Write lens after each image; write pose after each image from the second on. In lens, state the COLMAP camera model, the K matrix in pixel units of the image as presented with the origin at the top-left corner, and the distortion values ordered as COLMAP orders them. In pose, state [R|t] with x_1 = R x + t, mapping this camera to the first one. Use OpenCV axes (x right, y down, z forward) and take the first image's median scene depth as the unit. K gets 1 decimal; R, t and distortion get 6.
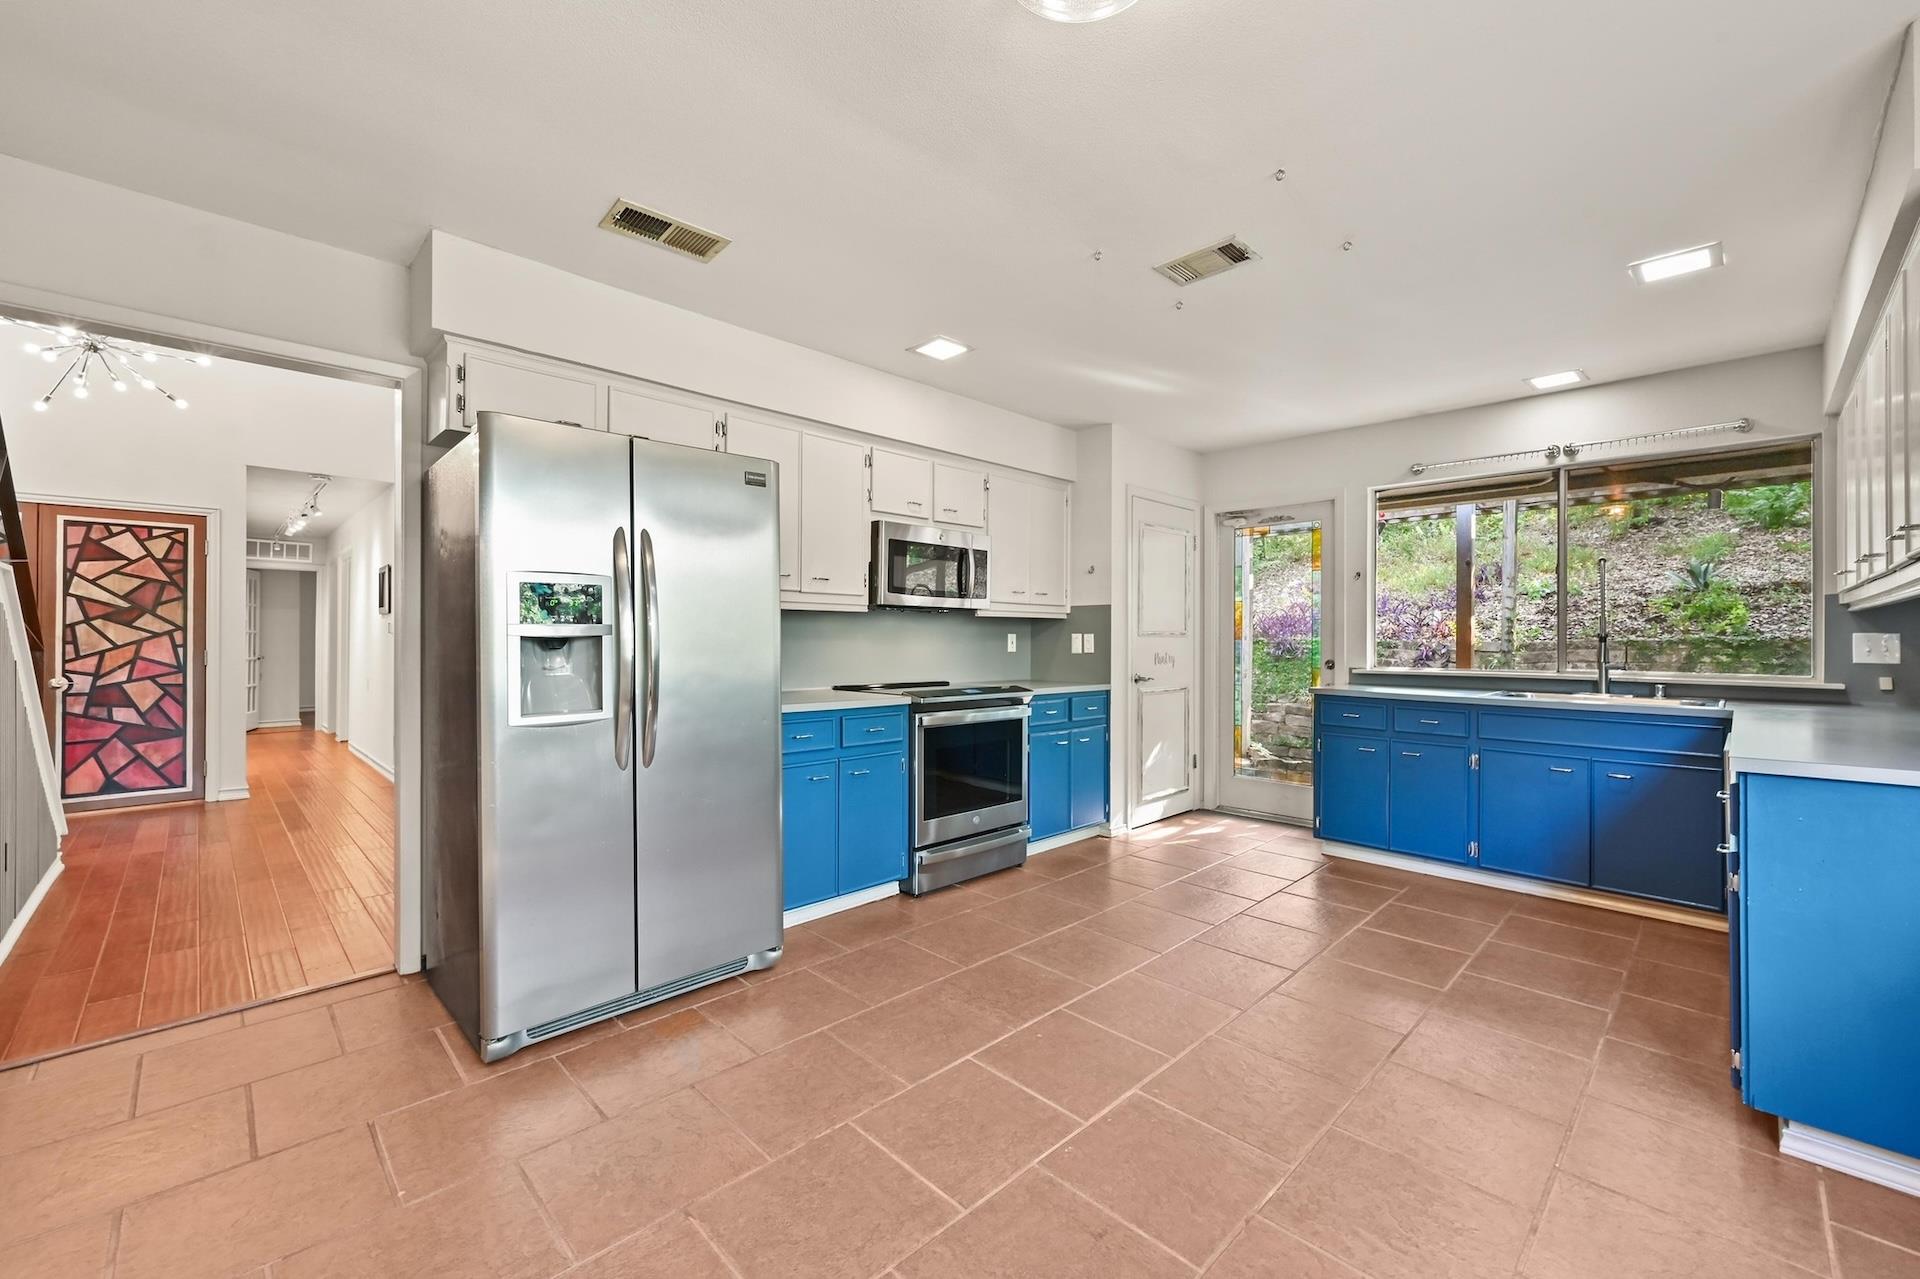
lens RADIAL K [[761.7, 0, 968.1], [0, 761.7, 637.4], [0, 0, 1]] dist [-0.001378, -0.000146]
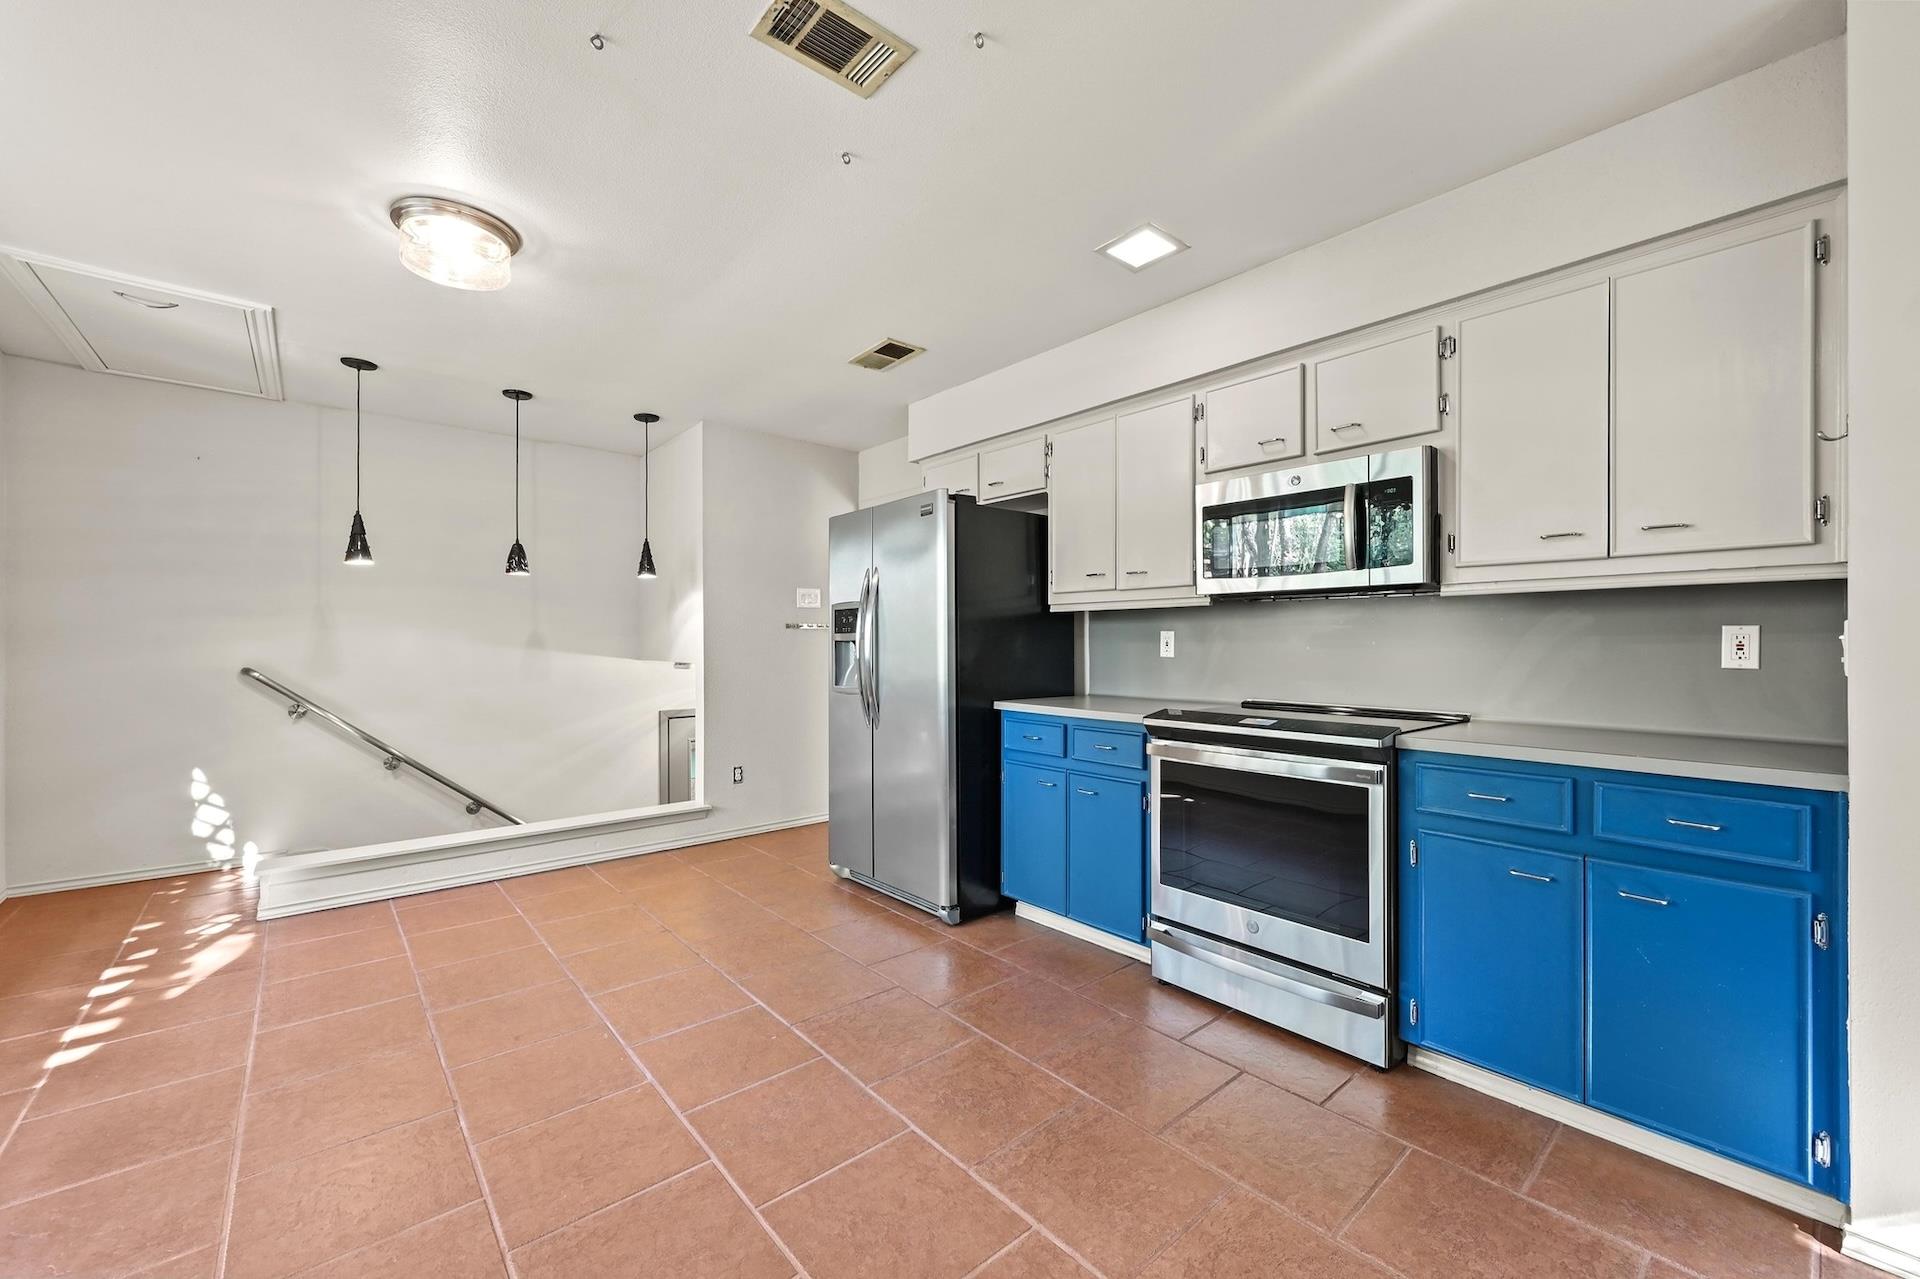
lens RADIAL K [[761.7, 0, 968.1], [0, 761.7, 637.4], [0, 0, 1]] dist [-0.001378, -0.000146]
pose [[-0.070563, -0.009299, -0.997464, 0.665690], [0.004960, 0.999941, -0.009673, 0.005935], [0.997495, -0.005630, -0.070512, 0.821528]]
